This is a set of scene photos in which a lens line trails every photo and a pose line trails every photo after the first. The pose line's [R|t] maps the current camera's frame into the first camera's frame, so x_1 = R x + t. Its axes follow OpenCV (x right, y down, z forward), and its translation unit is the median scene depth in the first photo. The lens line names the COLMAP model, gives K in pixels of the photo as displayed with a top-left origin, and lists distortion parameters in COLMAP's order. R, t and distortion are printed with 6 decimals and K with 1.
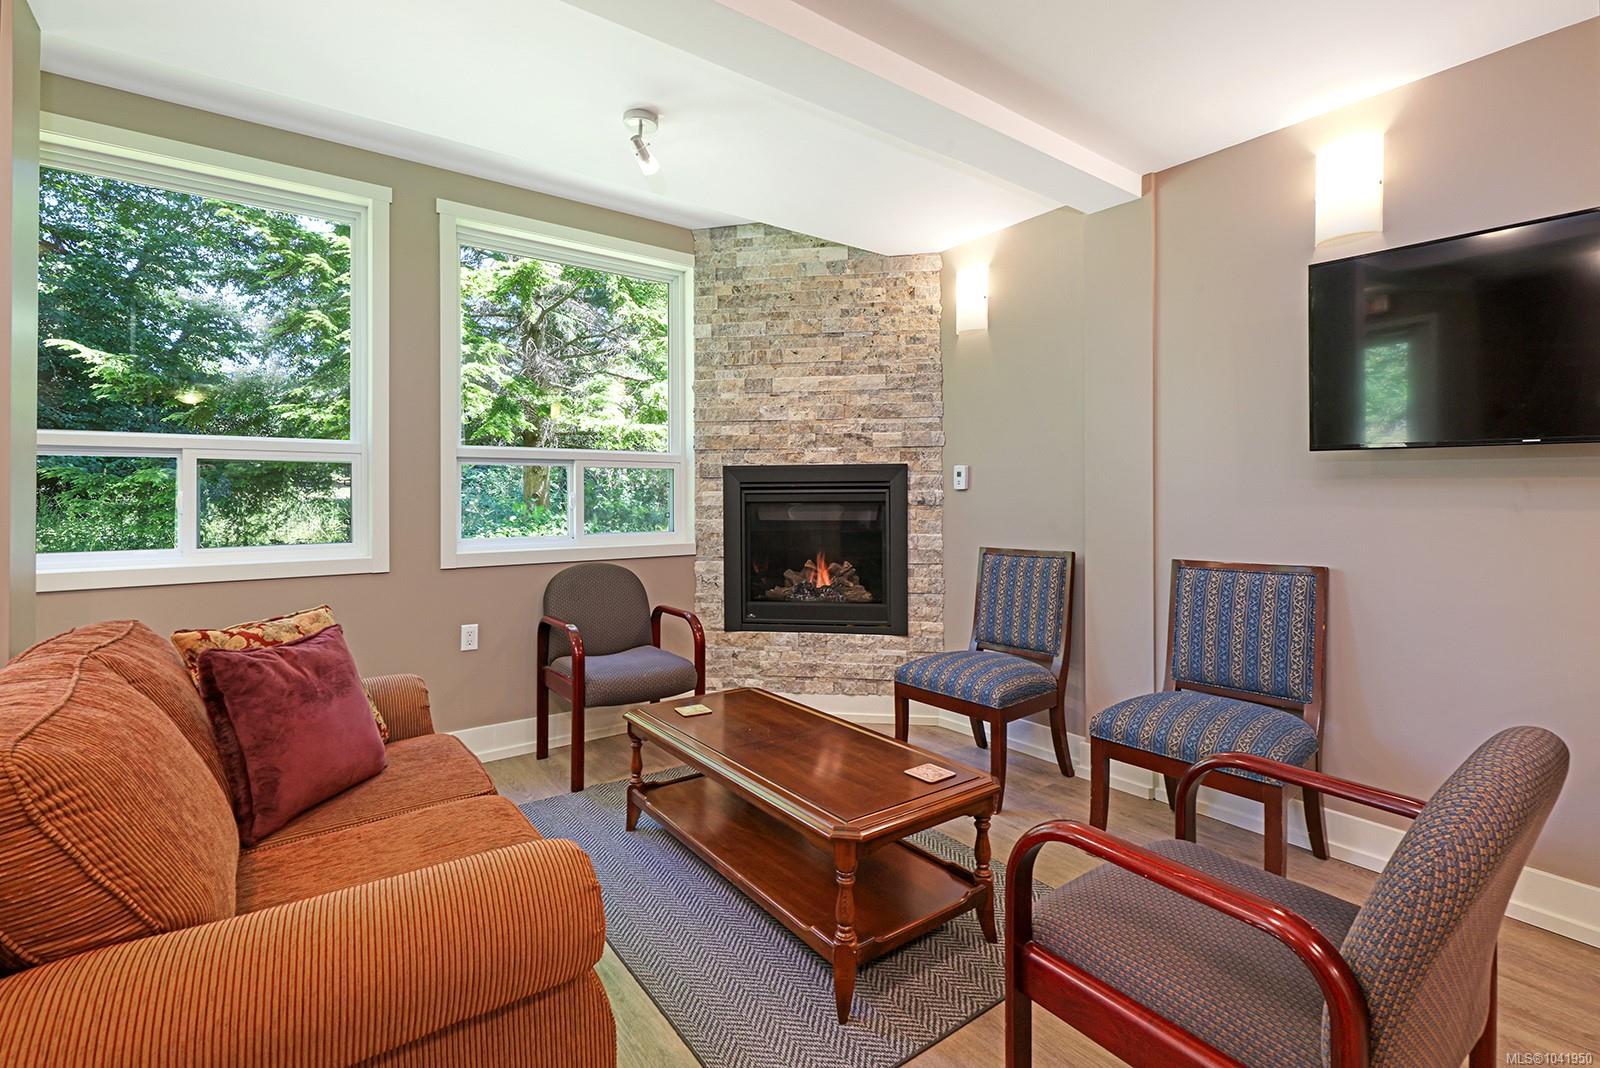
lens RADIAL K [[726.5, 0, 821.0], [0, 726.5, 499.4], [0, 0, 1]] dist [-0.001029, -0.000830]
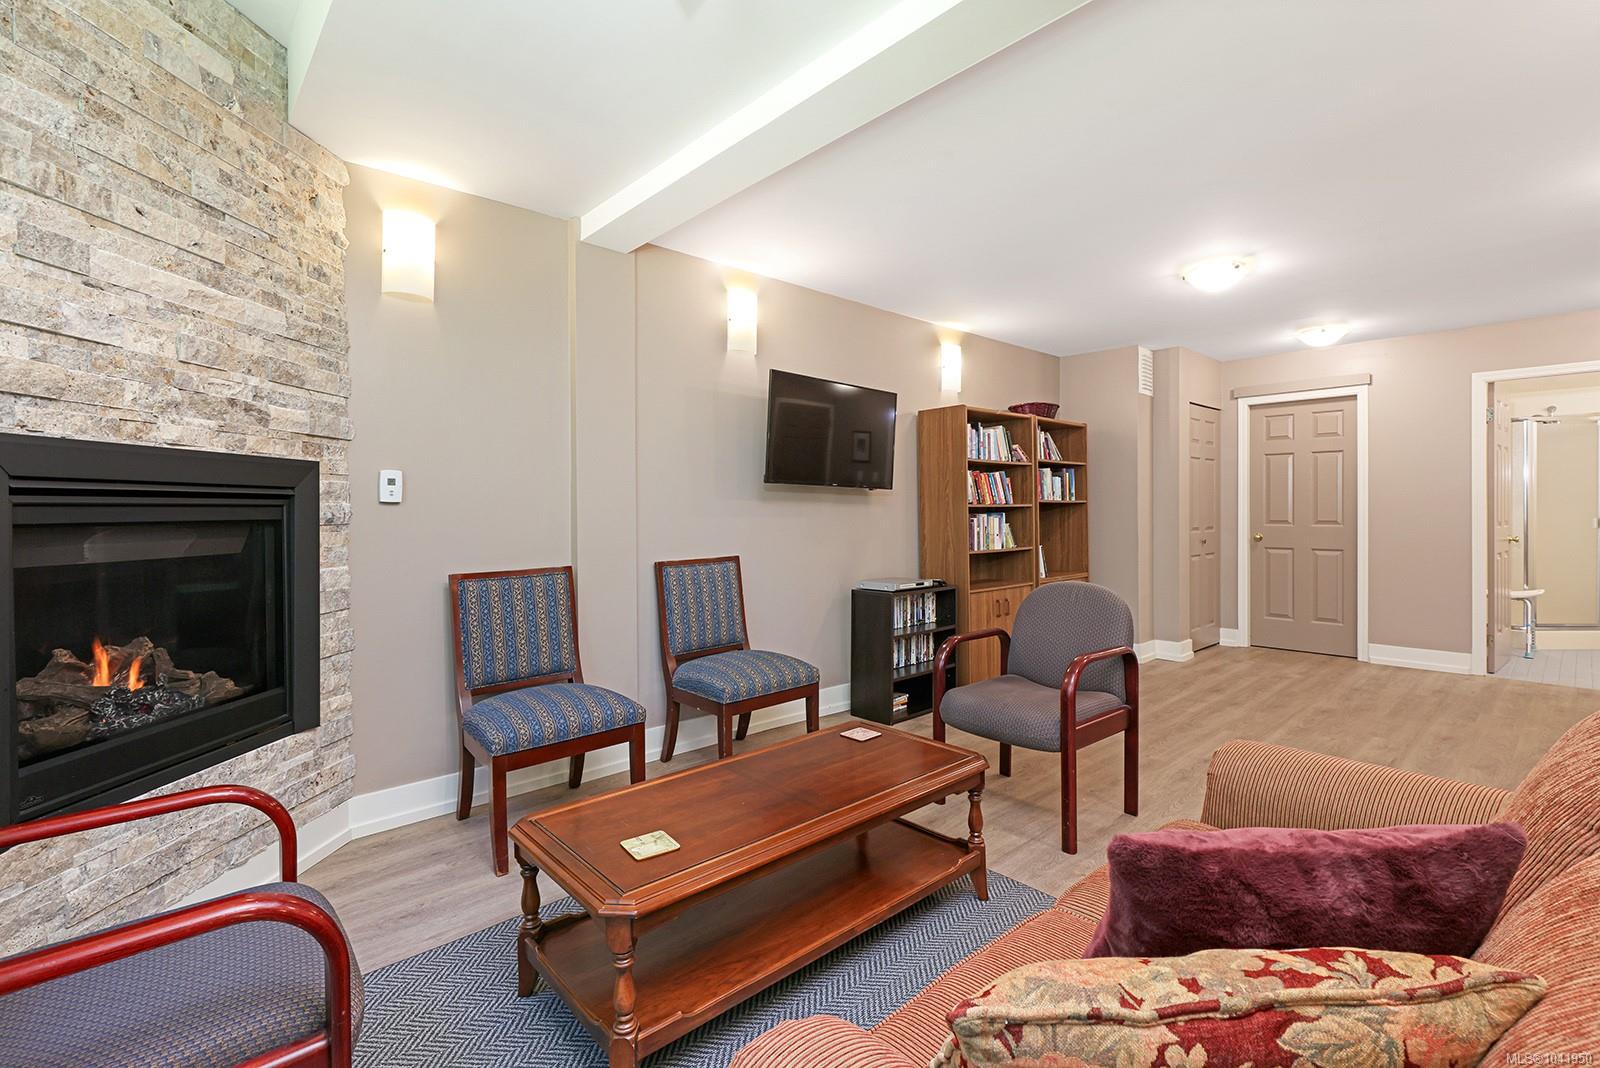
lens RADIAL K [[726.5, 0, 793.7], [0, 726.5, 517.0], [0, 0, 1]] dist [-0.001029, -0.000830]
pose [[-0.092316, -0.007007, 0.995705, -0.562828], [0.003920, 0.999965, 0.007400, -0.002395], [-0.995722, 0.004586, -0.092285, 0.628183]]
